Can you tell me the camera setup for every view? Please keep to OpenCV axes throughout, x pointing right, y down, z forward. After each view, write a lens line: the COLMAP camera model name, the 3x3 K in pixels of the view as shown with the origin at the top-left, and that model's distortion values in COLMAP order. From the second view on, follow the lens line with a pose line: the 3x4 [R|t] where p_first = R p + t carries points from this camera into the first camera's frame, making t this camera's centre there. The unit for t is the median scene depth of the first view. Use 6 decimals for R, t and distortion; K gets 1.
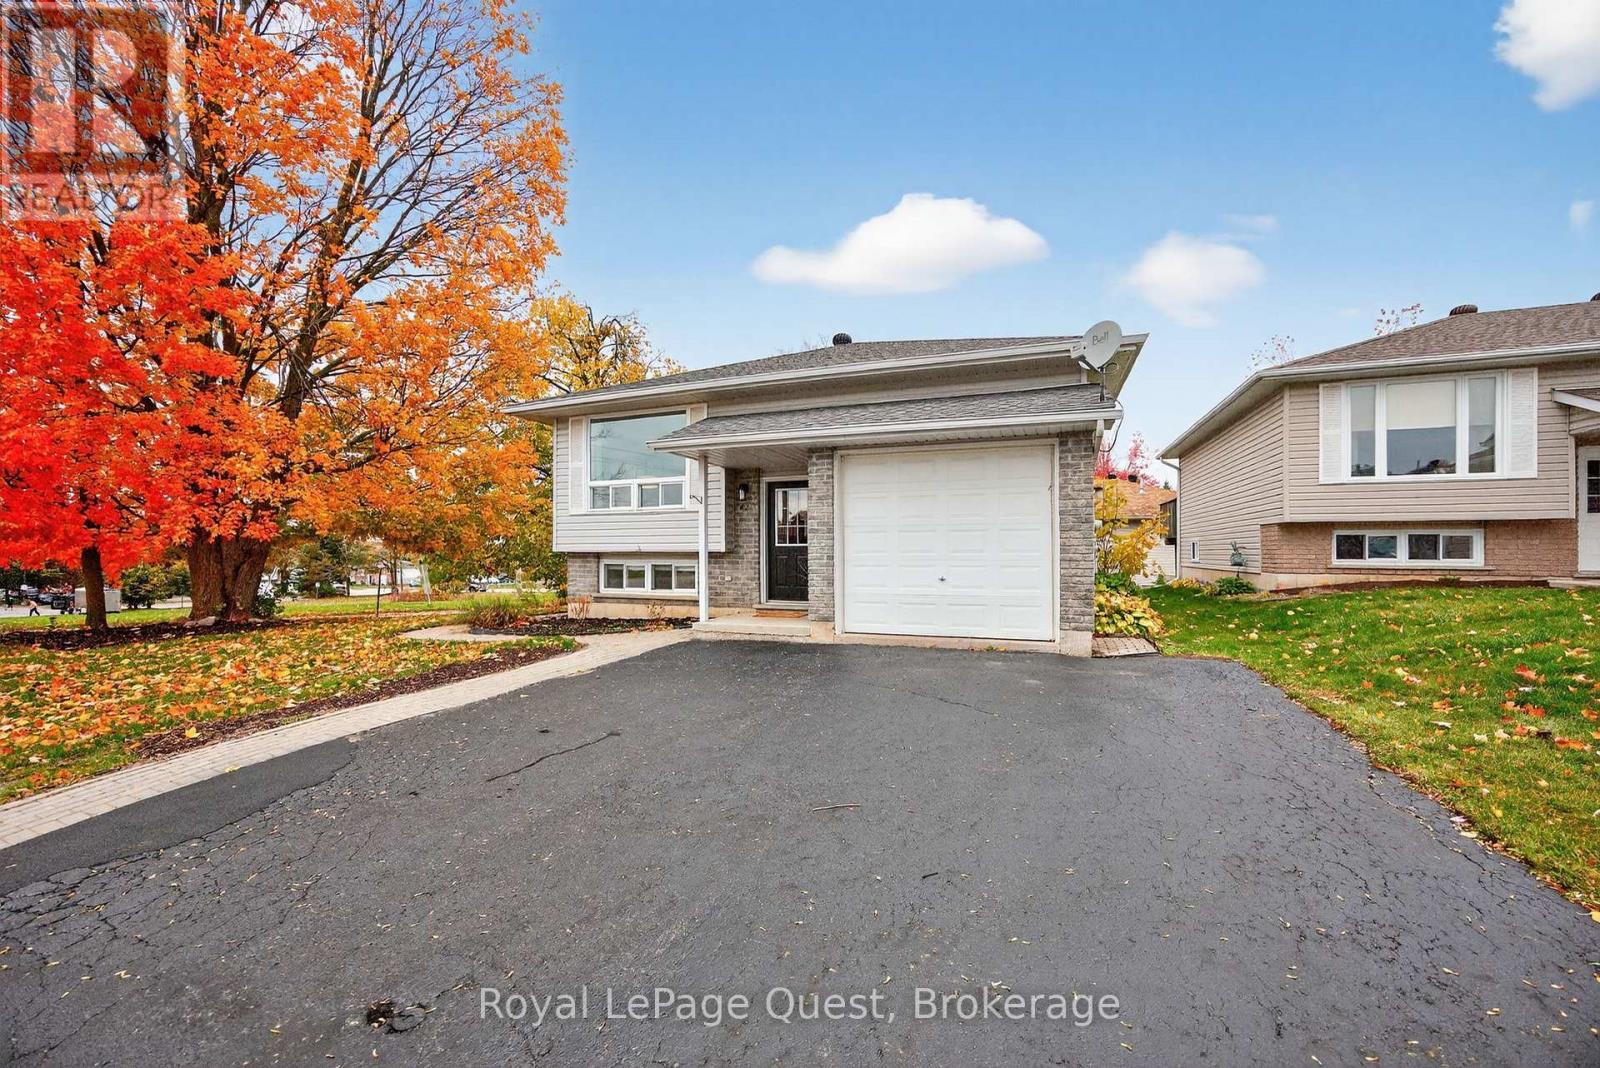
lens RADIAL K [[619.9, 0, 797.2], [0, 619.9, 555.4], [0, 0, 1]] dist [-0.009534, 0.000063]
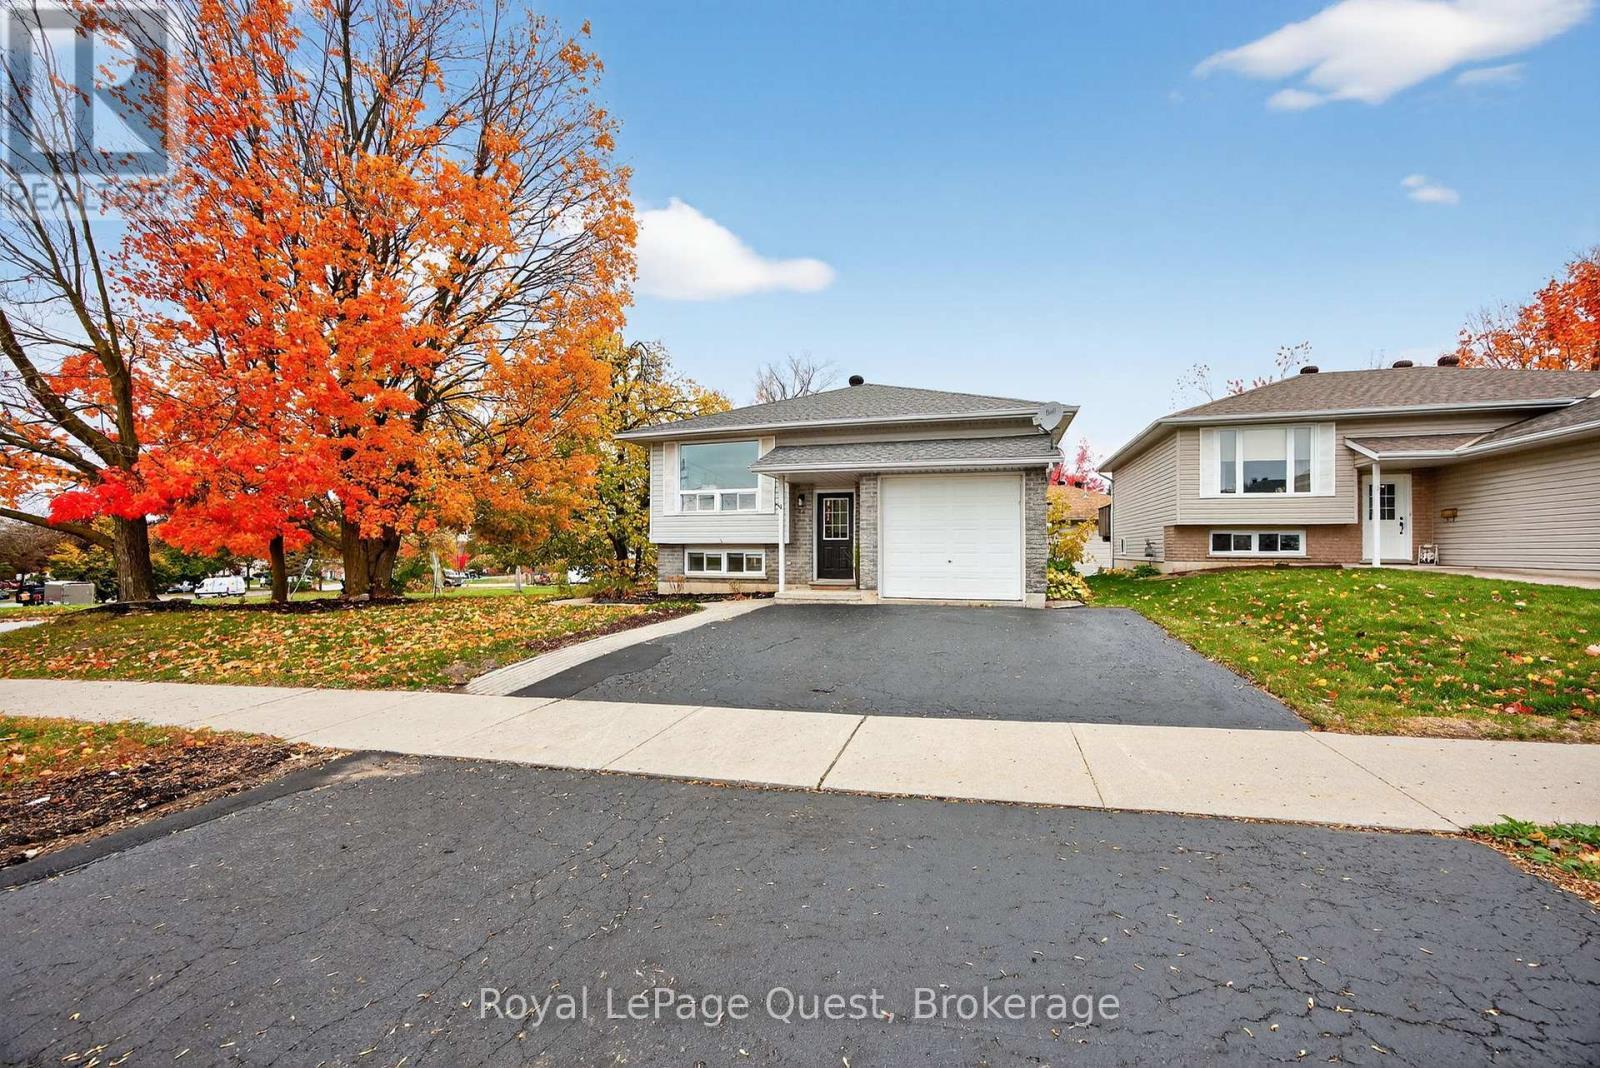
lens RADIAL K [[623.0, 0, 803.6], [0, 623.0, 544.0], [0, 0, 1]] dist [0.000257, 0.000181]
pose [[0.996978, 0.004693, 0.077537, -0.182642], [-0.003535, 0.999880, -0.015058, 0.015320], [-0.077598, 0.014738, 0.996876, -0.374677]]
